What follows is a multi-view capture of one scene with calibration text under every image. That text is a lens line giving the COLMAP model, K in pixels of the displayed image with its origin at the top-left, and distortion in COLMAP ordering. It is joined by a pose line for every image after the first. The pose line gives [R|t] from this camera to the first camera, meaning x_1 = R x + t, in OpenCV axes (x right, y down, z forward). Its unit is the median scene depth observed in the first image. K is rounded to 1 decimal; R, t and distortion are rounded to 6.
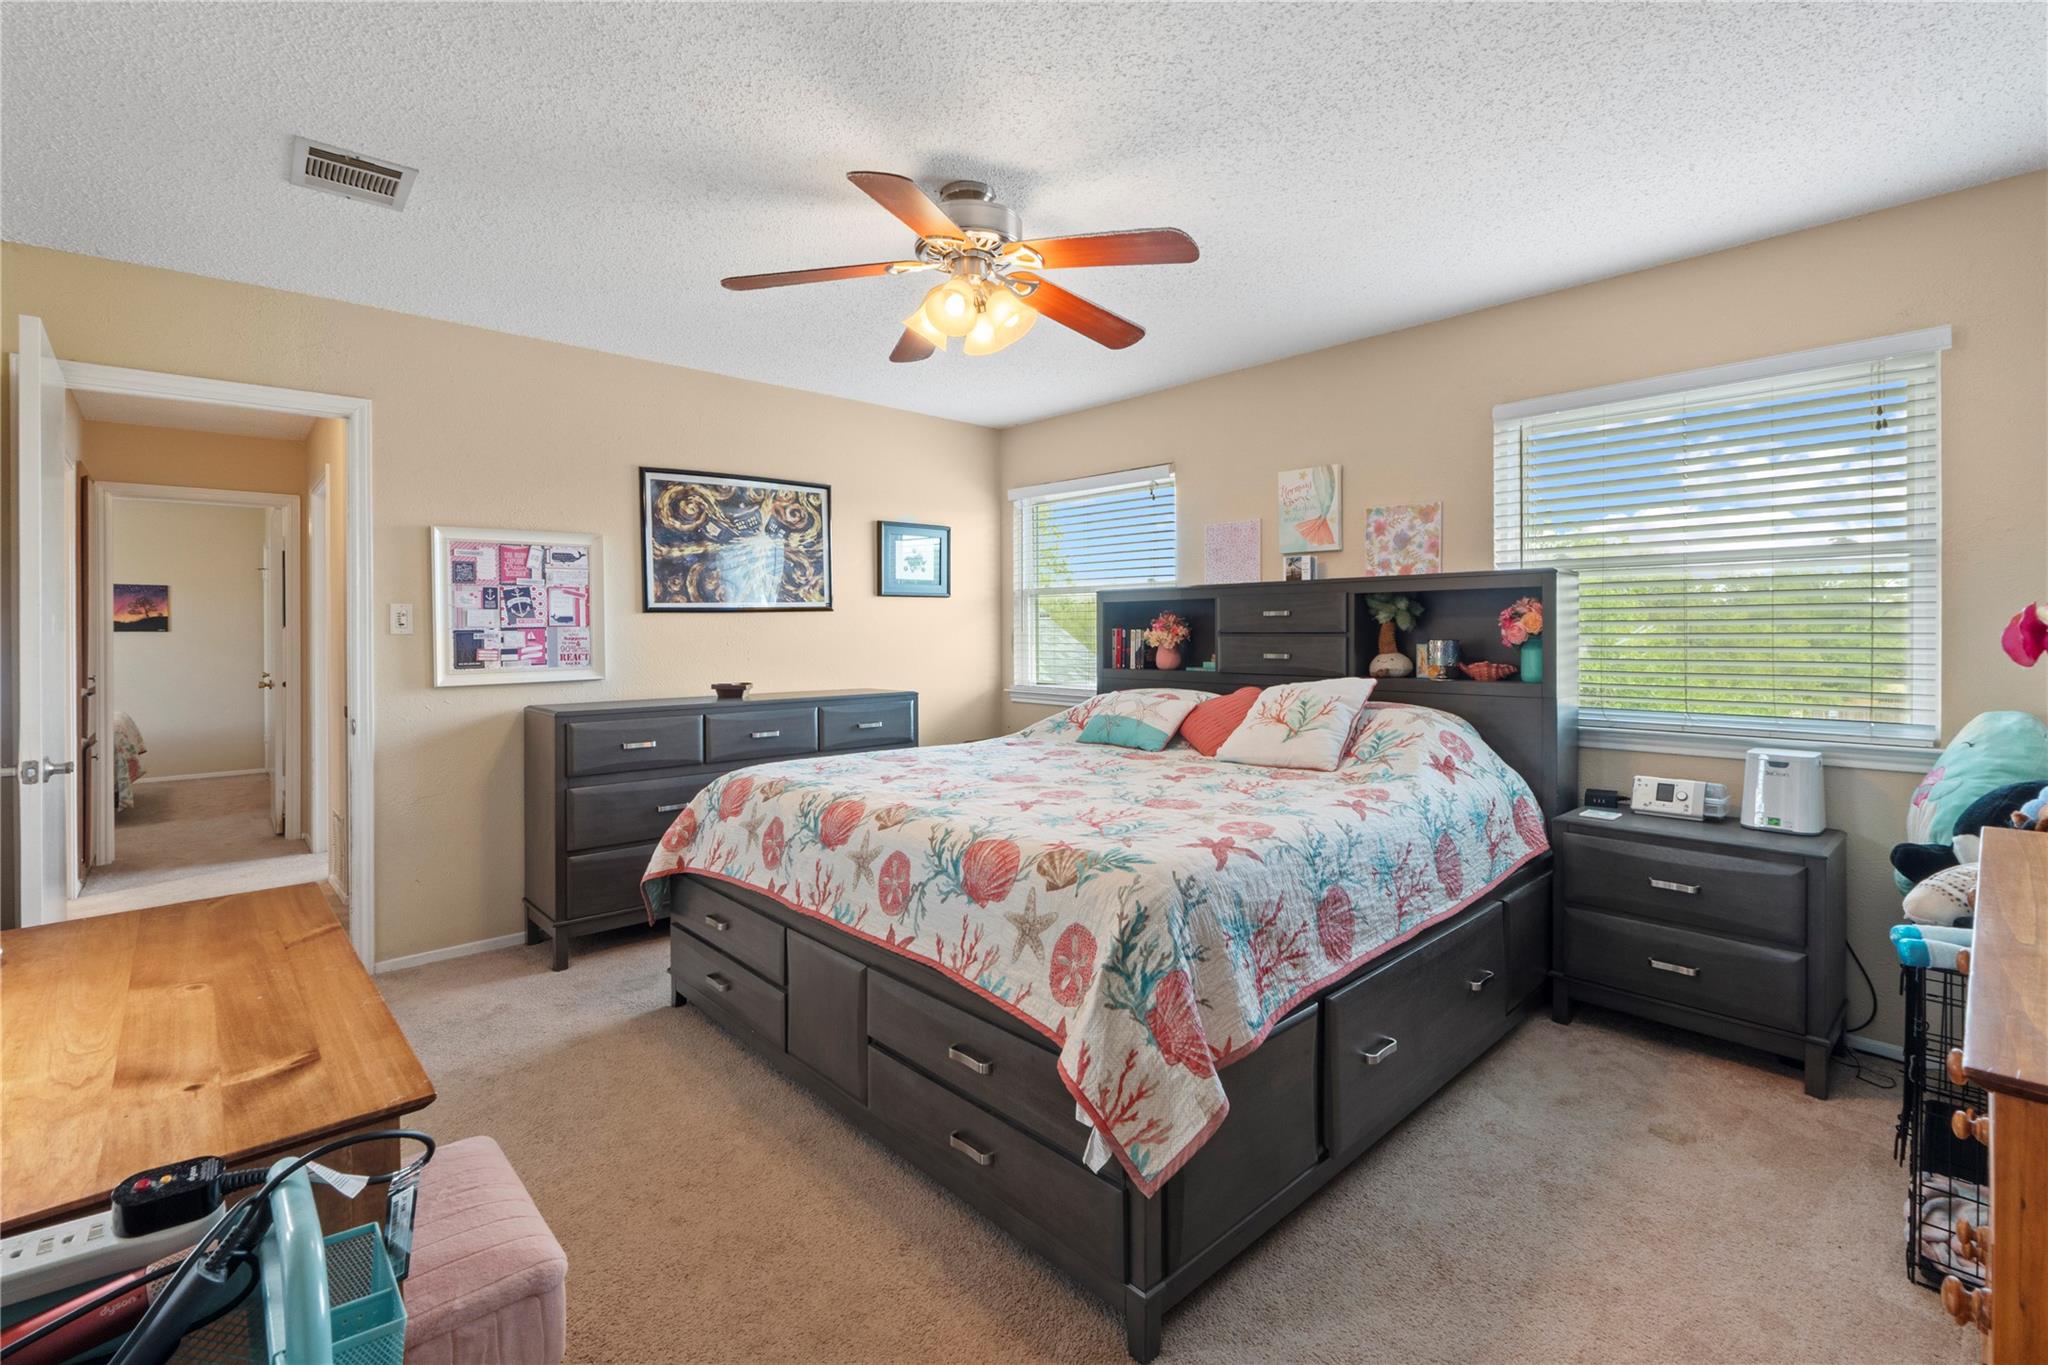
lens RADIAL K [[900.9, 0, 1023.9], [0, 900.9, 645.2], [0, 0, 1]] dist [-0.000703, -0.000050]
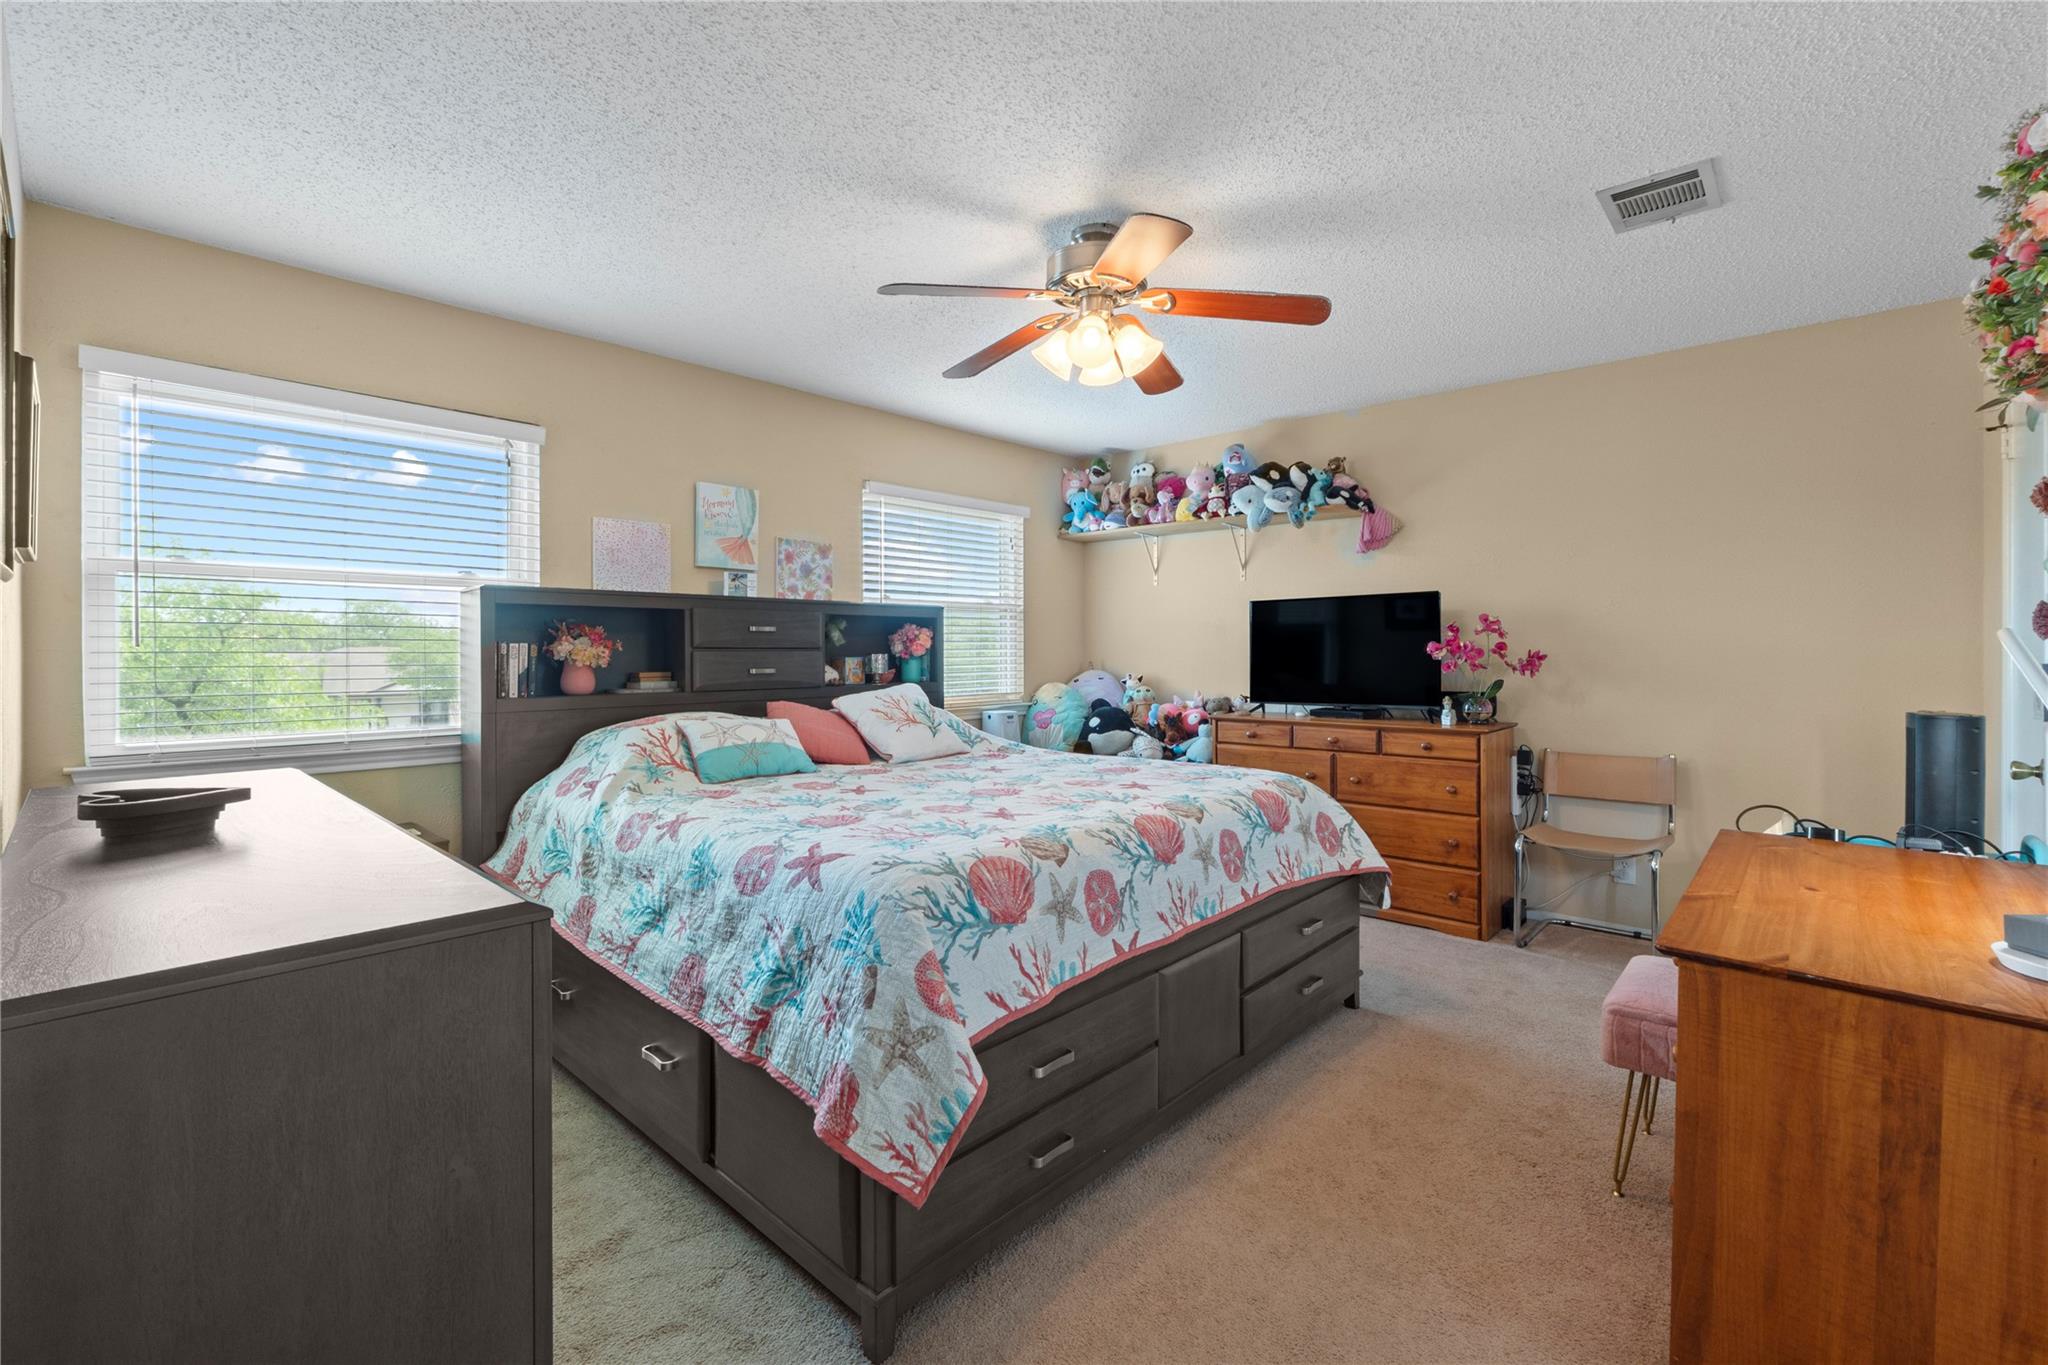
lens RADIAL K [[900.9, 0, 1023.9], [0, 900.9, 645.2], [0, 0, 1]] dist [-0.000703, -0.000050]
pose [[-0.085902, 0.008349, 0.996269, -0.799096], [0.014222, 0.999873, -0.007153, -0.005575], [-0.996202, 0.013555, -0.086010, 0.836678]]
